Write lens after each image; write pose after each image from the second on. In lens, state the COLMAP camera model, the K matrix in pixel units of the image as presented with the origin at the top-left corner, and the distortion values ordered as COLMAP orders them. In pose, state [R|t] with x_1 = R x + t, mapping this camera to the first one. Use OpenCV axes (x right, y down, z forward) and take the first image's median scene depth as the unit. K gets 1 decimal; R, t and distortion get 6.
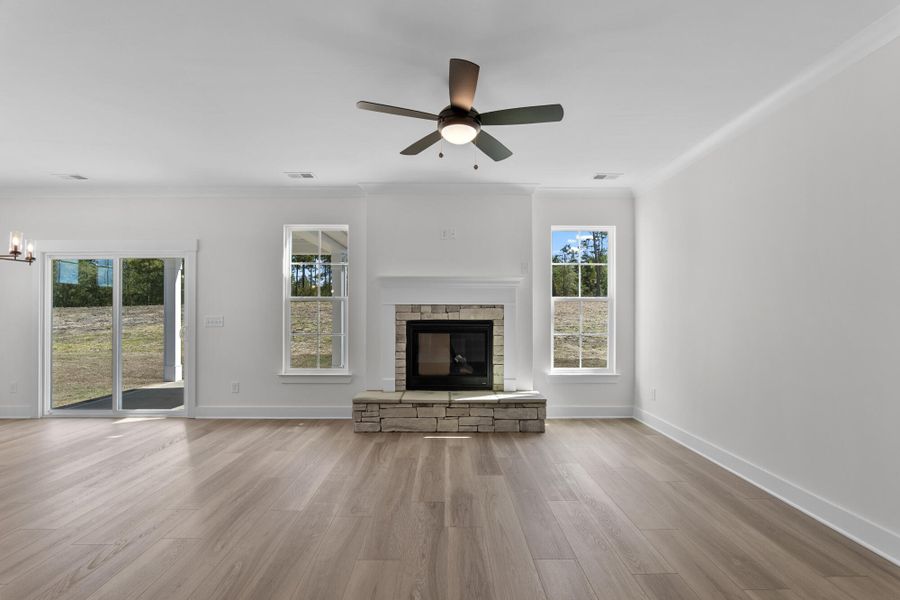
lens RADIAL K [[424.9, 0, 449.5], [0, 424.9, 308.0], [0, 0, 1]] dist [-0.012773, 0.001745]
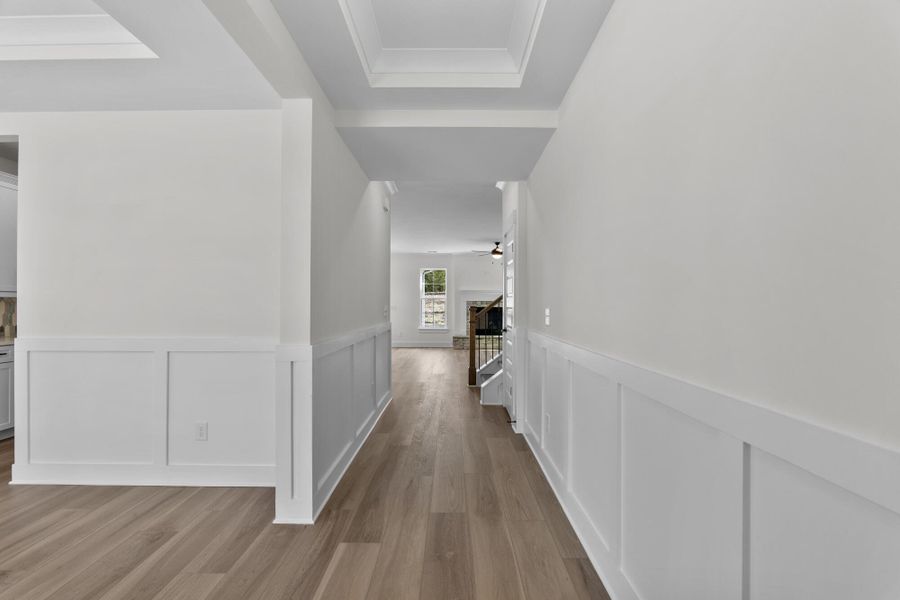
lens RADIAL K [[424.9, 0, 448.4], [0, 424.9, 302.2], [0, 0, 1]] dist [-0.012773, 0.001745]
pose [[0.999900, 0.003510, -0.013736, -0.194334], [-0.003363, 0.999937, 0.010699, -0.027587], [0.013772, -0.010652, 0.999848, -1.493603]]
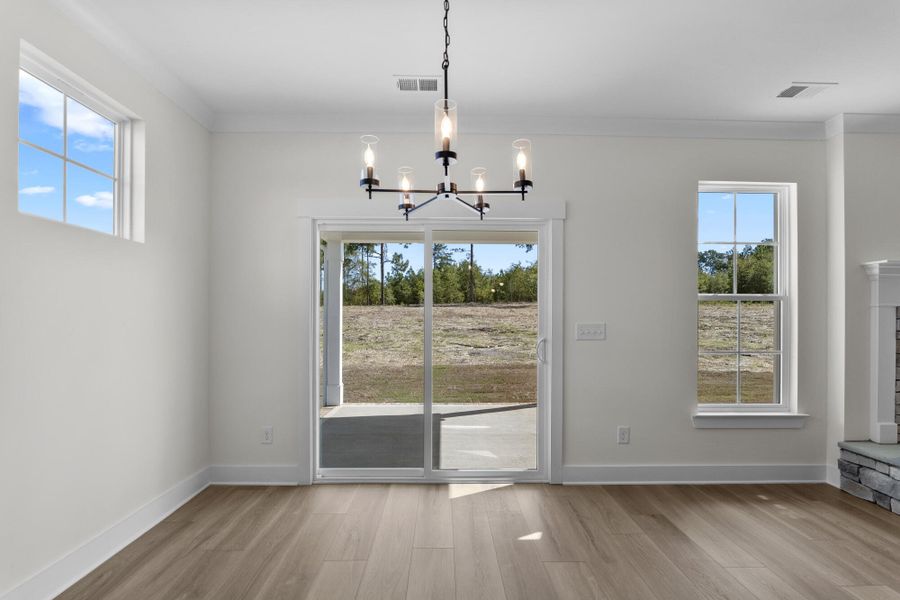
lens RADIAL K [[424.9, 0, 448.1], [0, 424.9, 306.4], [0, 0, 1]] dist [-0.012773, 0.001745]
pose [[0.999931, 0.001389, 0.011664, -0.779183], [-0.001454, 0.999983, 0.005580, -0.010045], [-0.011656, -0.005597, 0.999916, 0.364917]]
